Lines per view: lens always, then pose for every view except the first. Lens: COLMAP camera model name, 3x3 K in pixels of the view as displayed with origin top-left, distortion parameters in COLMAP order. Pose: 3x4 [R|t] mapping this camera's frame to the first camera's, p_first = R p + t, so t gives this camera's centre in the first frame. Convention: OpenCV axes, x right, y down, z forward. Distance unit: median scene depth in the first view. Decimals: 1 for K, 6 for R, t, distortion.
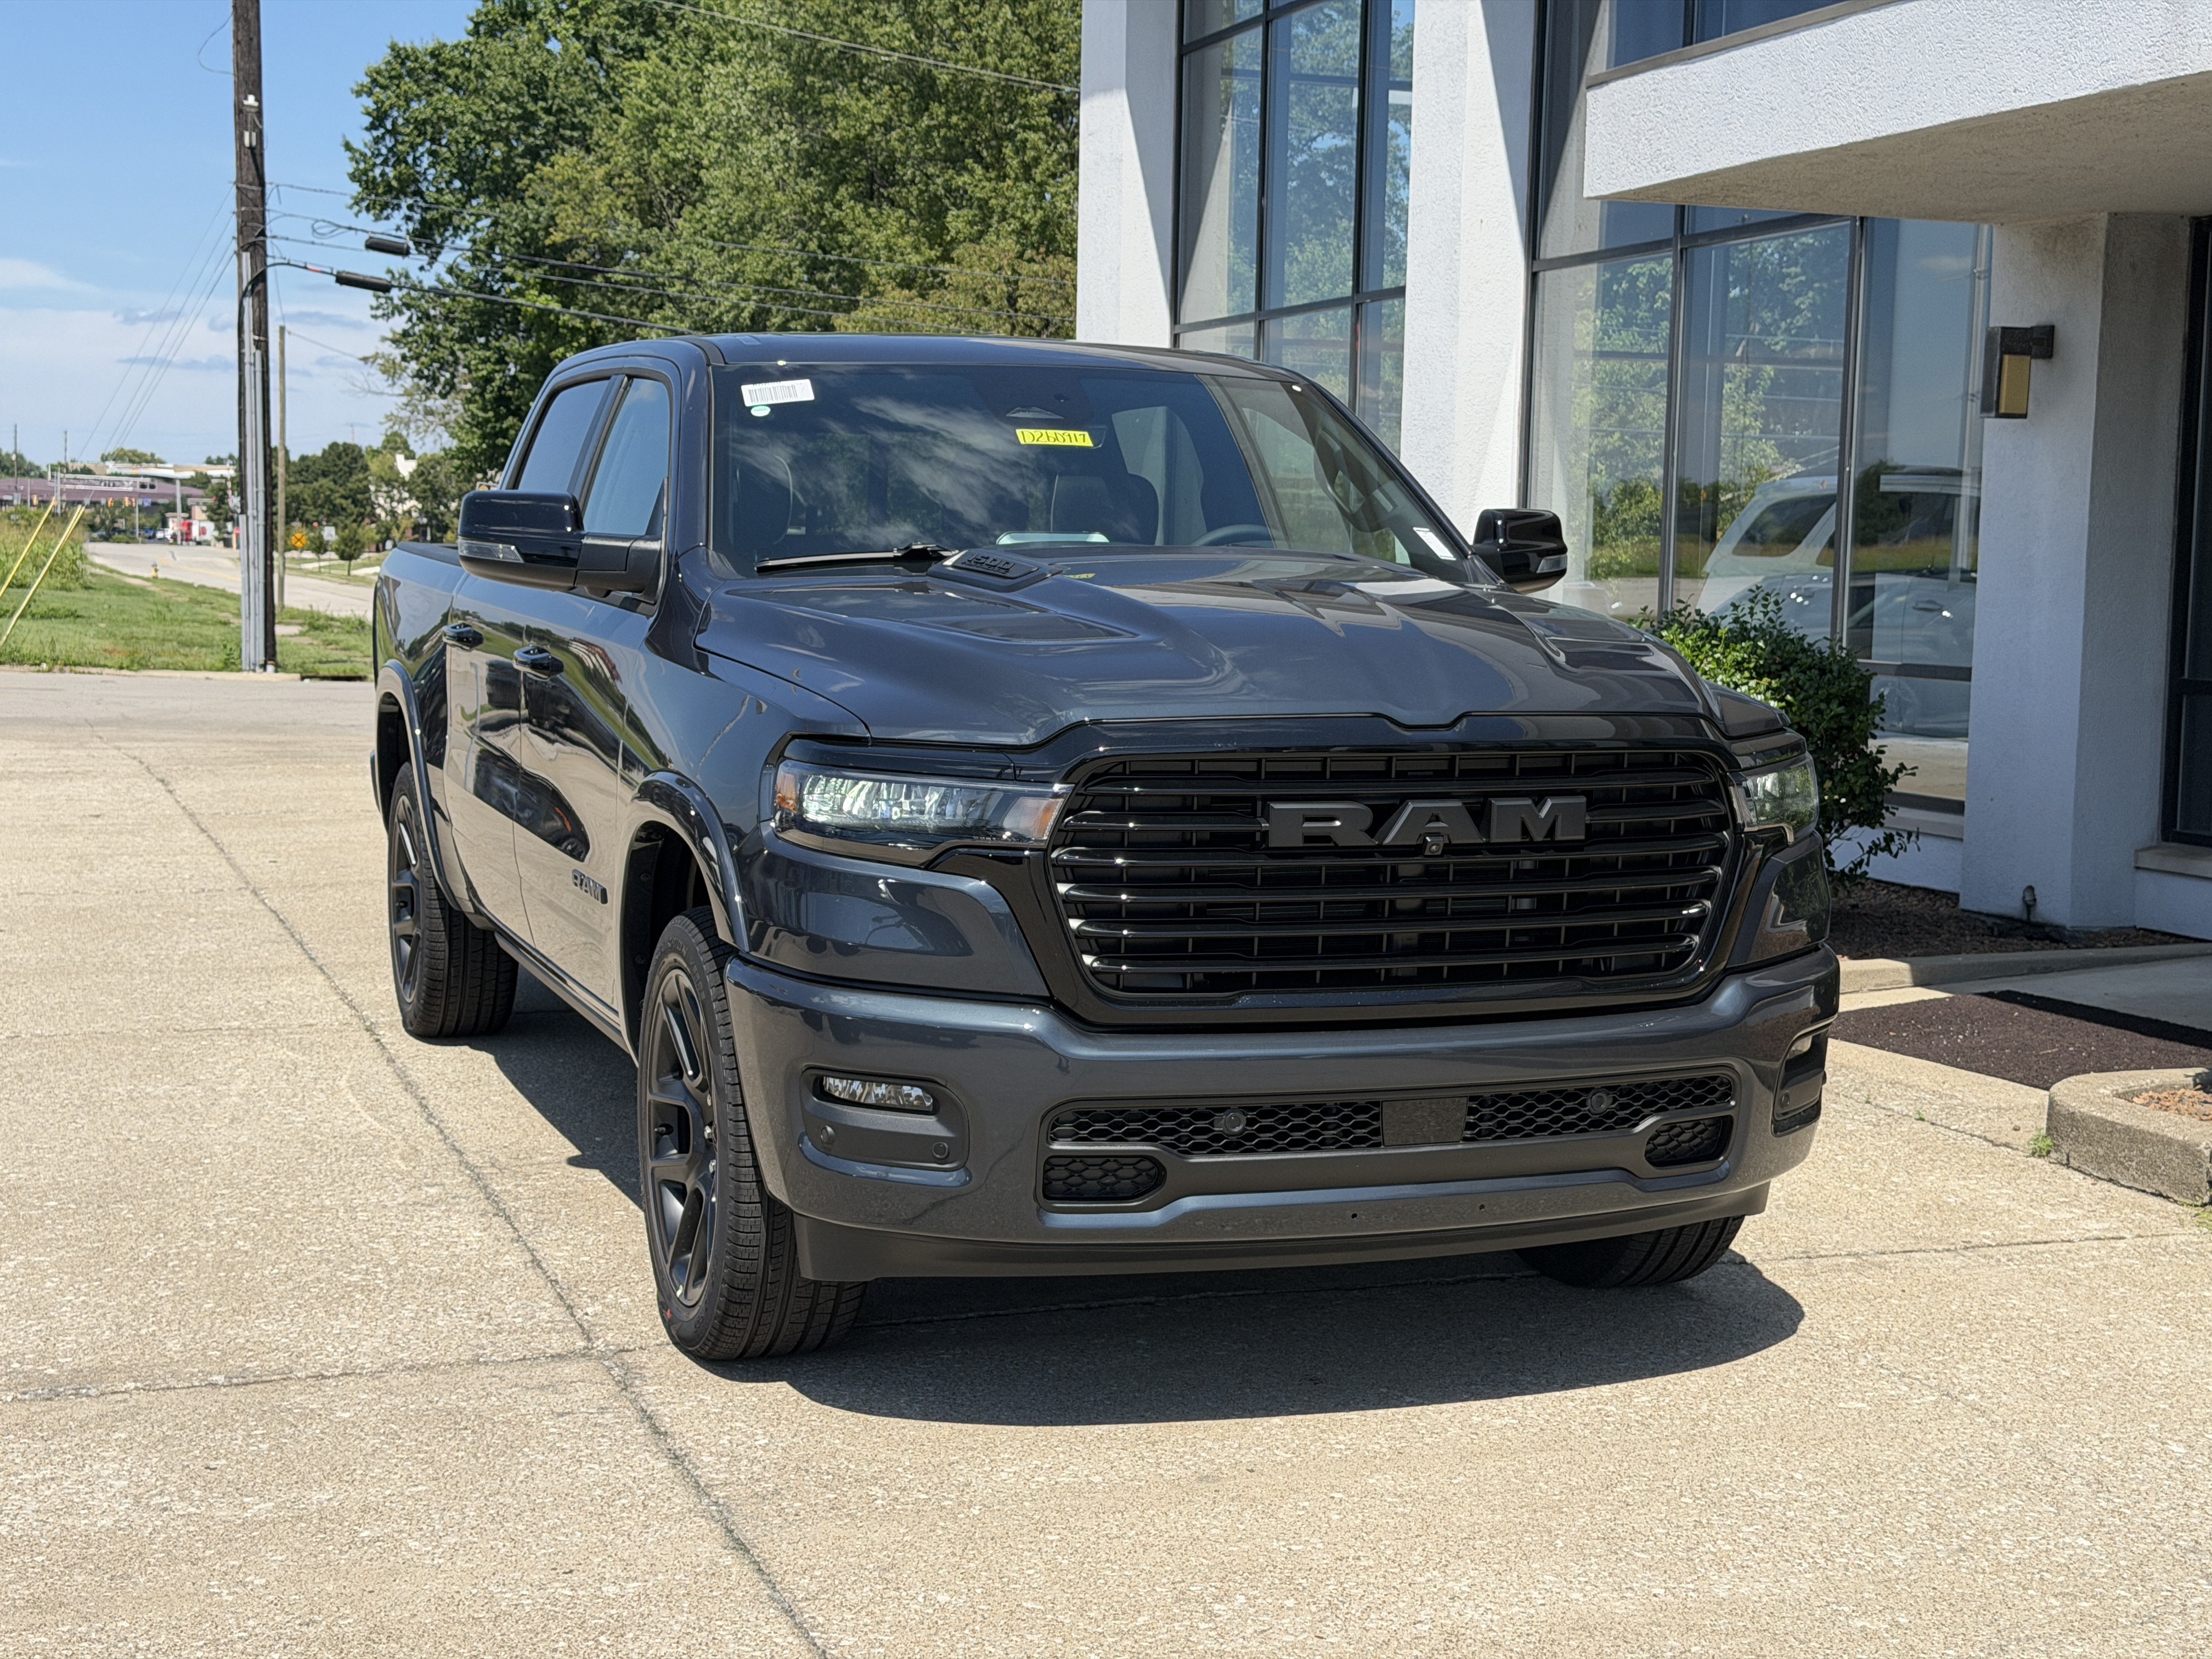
lens RADIAL K [[3060.5, 0, 1107.5], [0, 3060.5, 841.8], [0, 0, 1]] dist [0.121937, 0.000000]
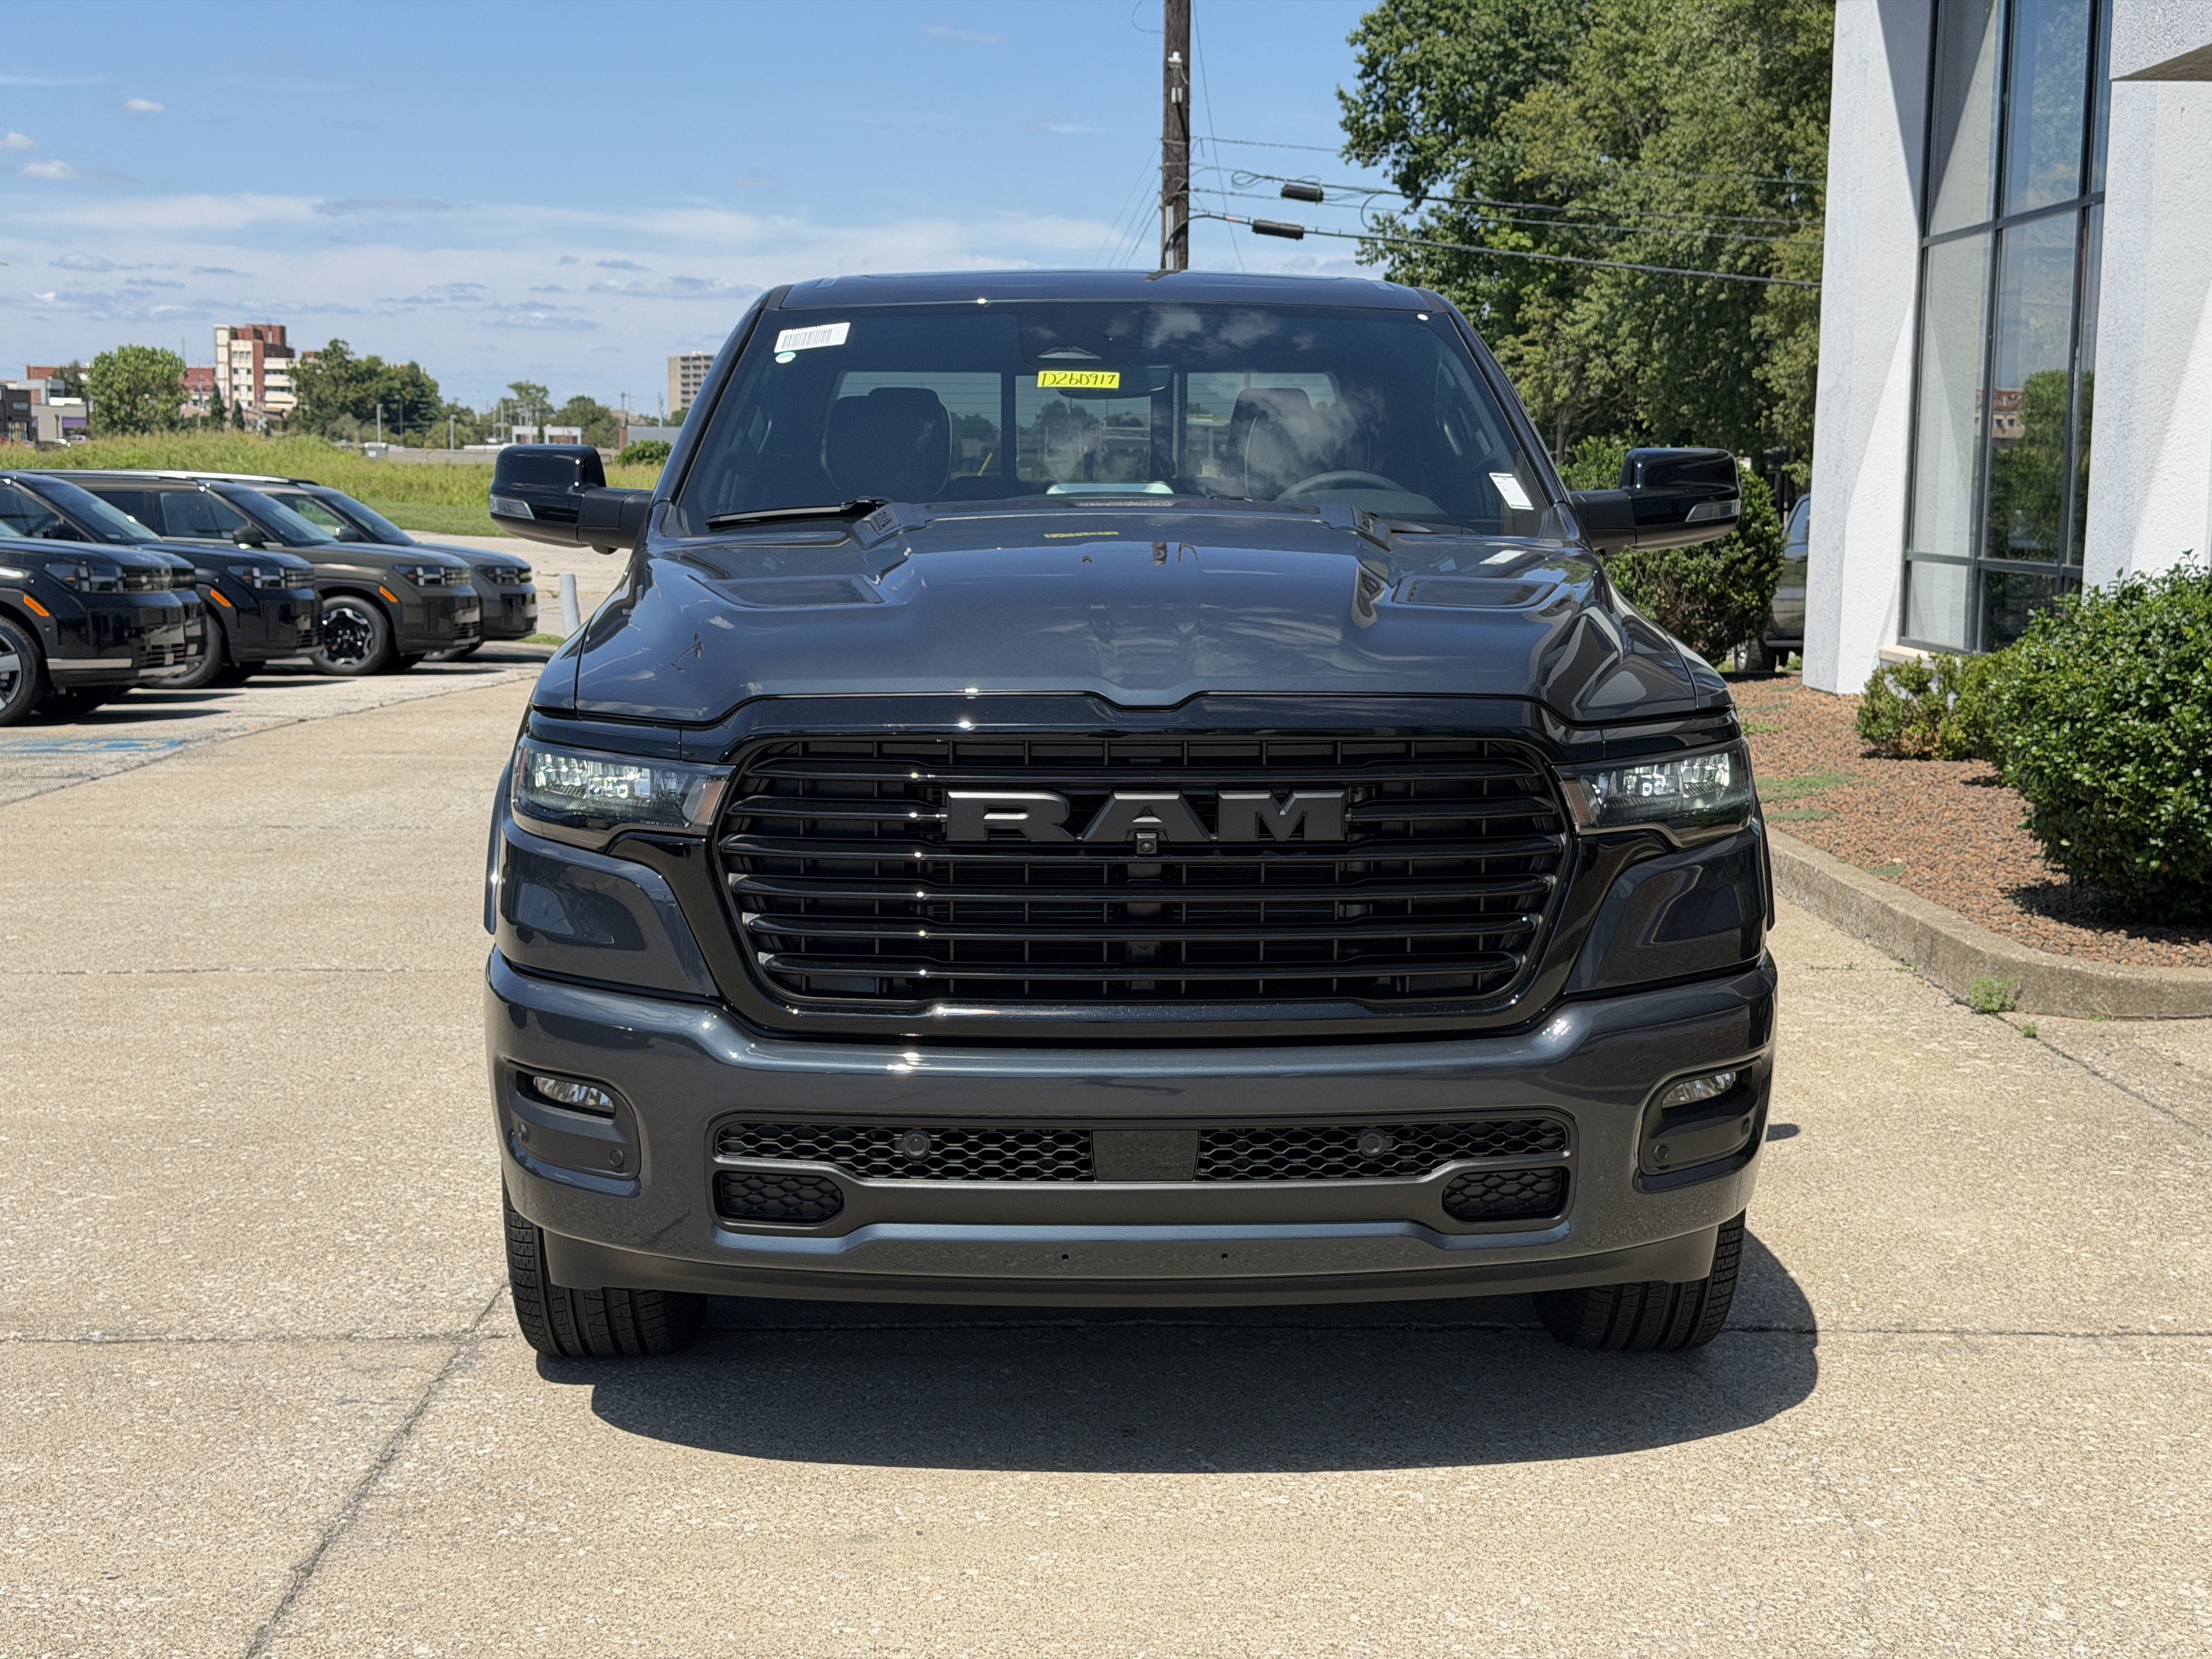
lens RADIAL K [[3060.5, 0, 1112.8], [0, 3060.5, 845.1], [0, 0, 1]] dist [0.121937, 0.000000]
pose [[0.947736, 0.028641, -0.317769, 0.347309], [-0.021794, 0.999448, 0.025081, -0.018543], [0.318311, -0.016845, 0.947837, 0.153267]]
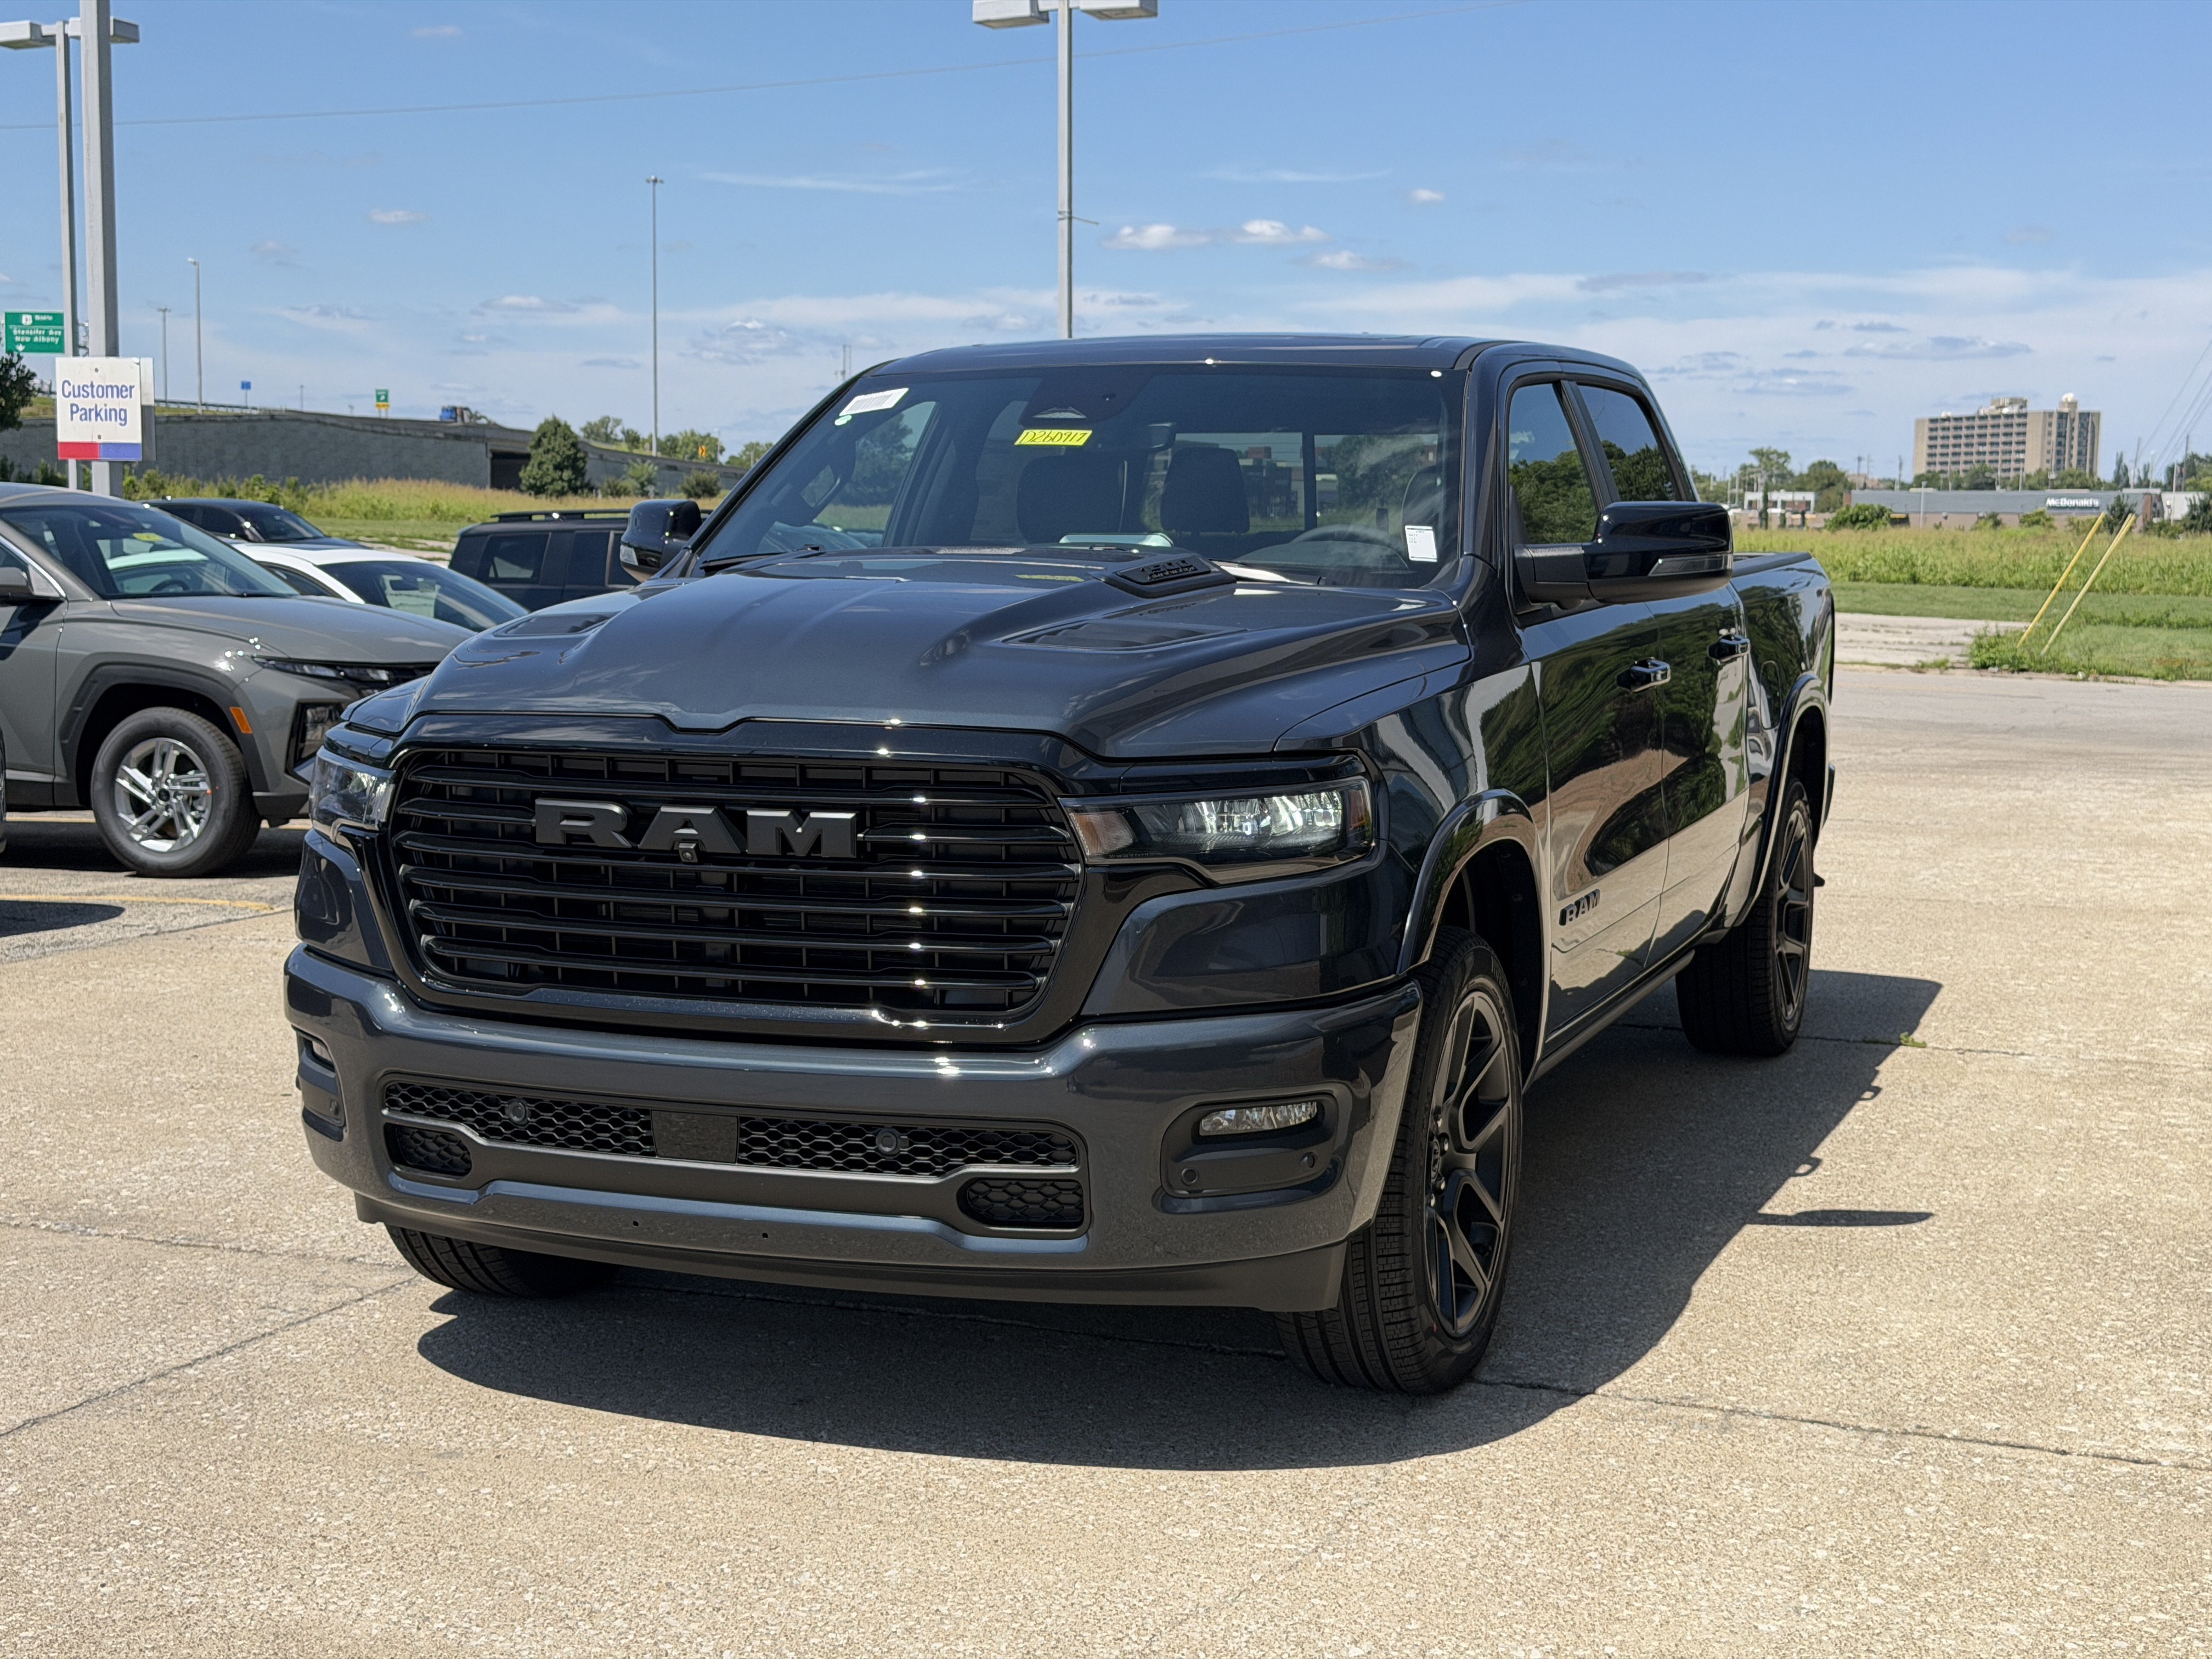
lens RADIAL K [[3060.5, 0, 1094.8], [0, 3060.5, 826.3], [0, 0, 1]] dist [0.121937, 0.000000]
pose [[0.748757, 0.054811, -0.660575, 0.780043], [-0.060237, 0.998078, 0.014537, -0.026721], [0.660102, 0.028906, 0.750620, 0.328462]]
